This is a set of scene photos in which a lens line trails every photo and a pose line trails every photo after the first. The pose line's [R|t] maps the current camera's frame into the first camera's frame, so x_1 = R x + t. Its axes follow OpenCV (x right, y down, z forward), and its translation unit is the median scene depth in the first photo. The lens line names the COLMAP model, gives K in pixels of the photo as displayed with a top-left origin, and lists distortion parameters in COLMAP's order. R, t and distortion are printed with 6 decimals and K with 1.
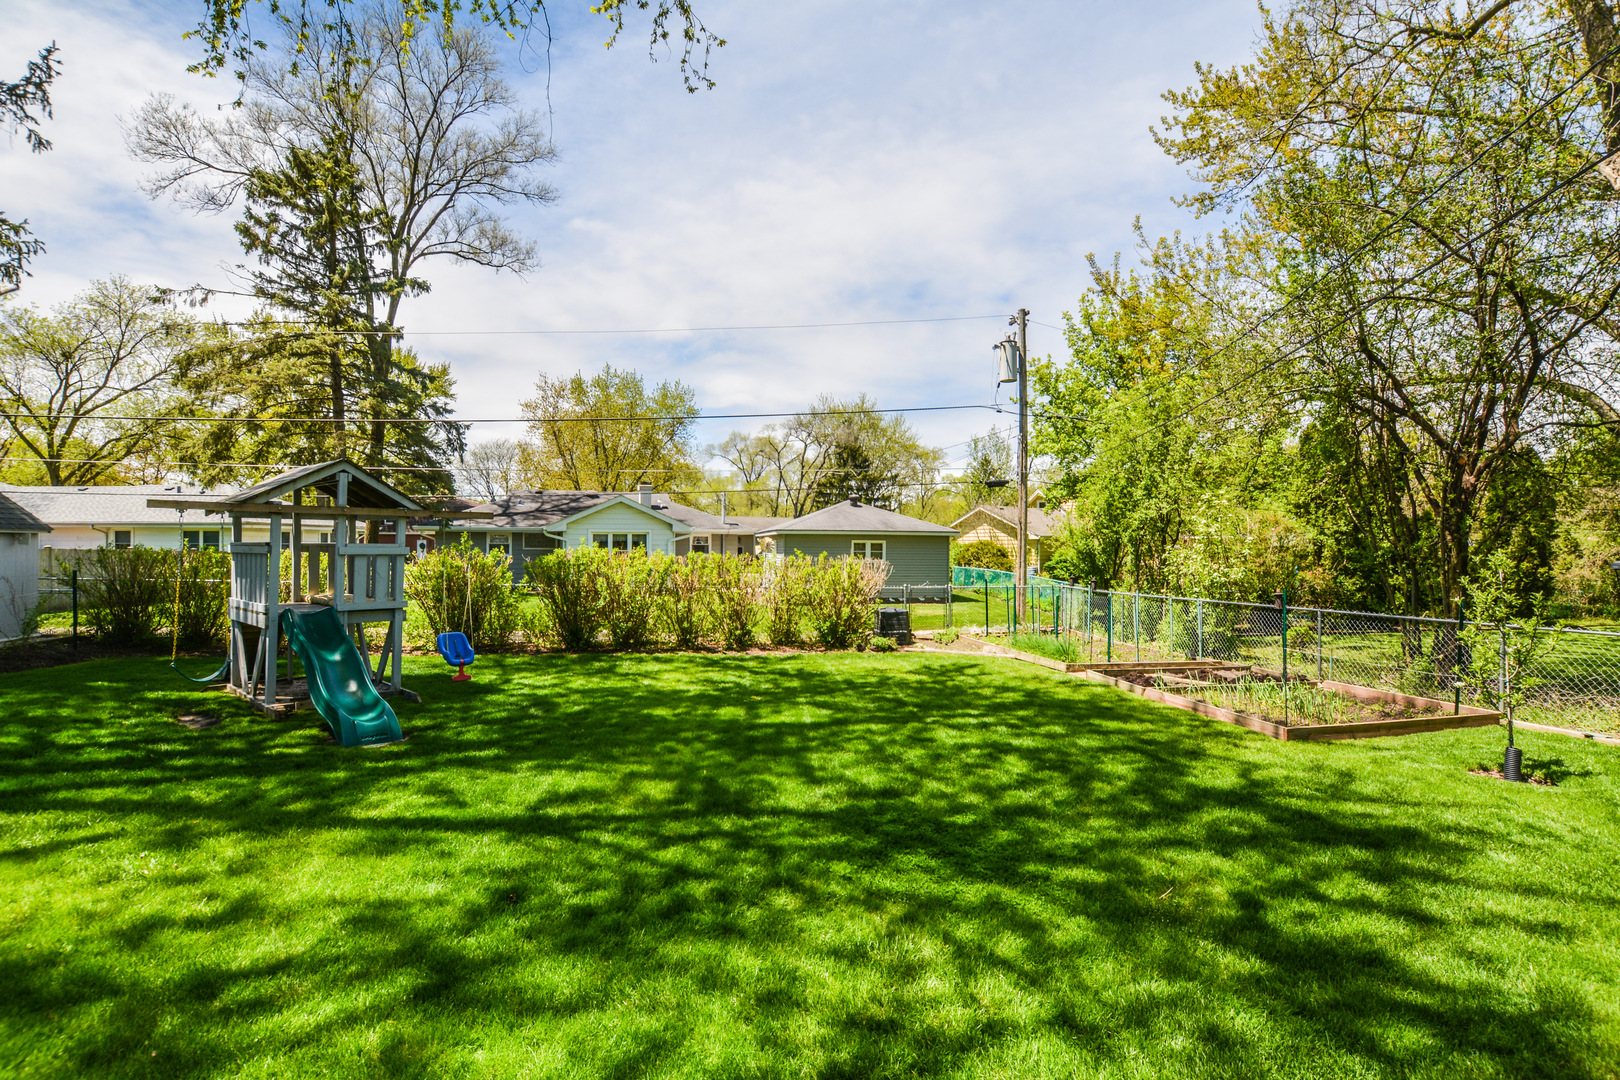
lens RADIAL K [[741.4, 0, 827.2], [0, 741.4, 533.9], [0, 0, 1]] dist [-0.021826, 0.000757]
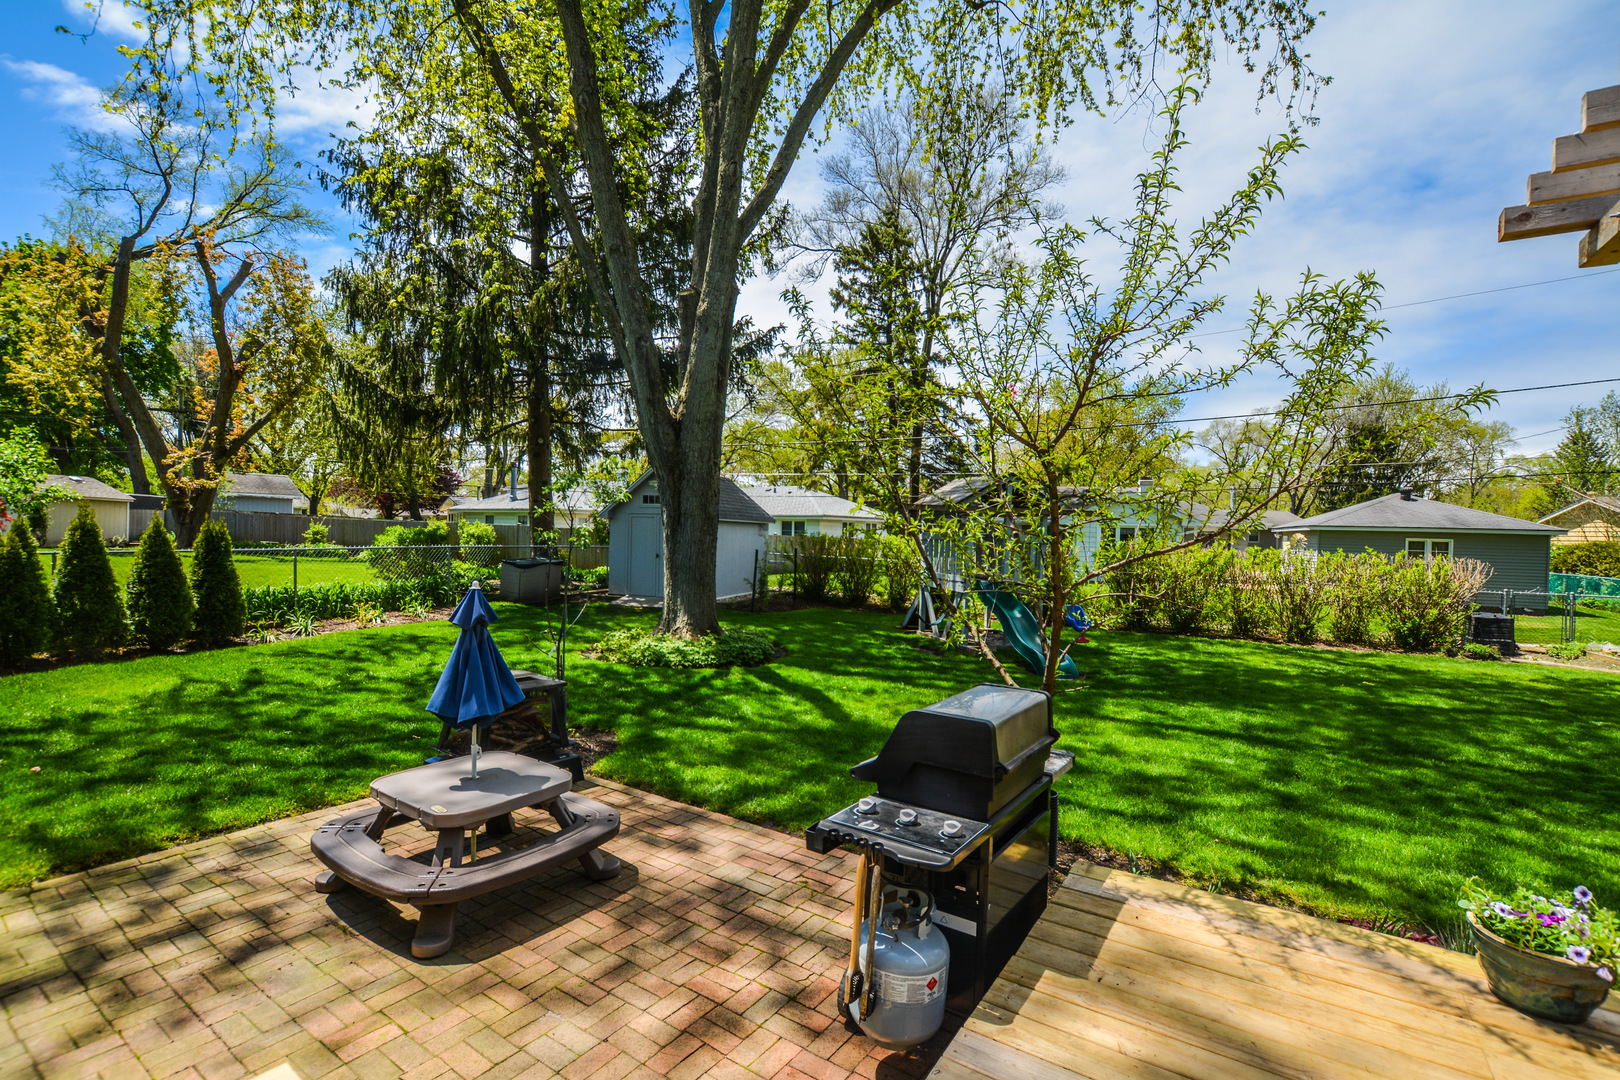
lens RADIAL K [[741.4, 0, 827.2], [0, 741.4, 533.9], [0, 0, 1]] dist [-0.021826, 0.000757]
pose [[0.835761, 0.016567, -0.548844, -0.068044], [-0.010697, 0.999846, 0.013891, -0.001218], [0.548989, -0.005739, 0.835810, -0.127990]]
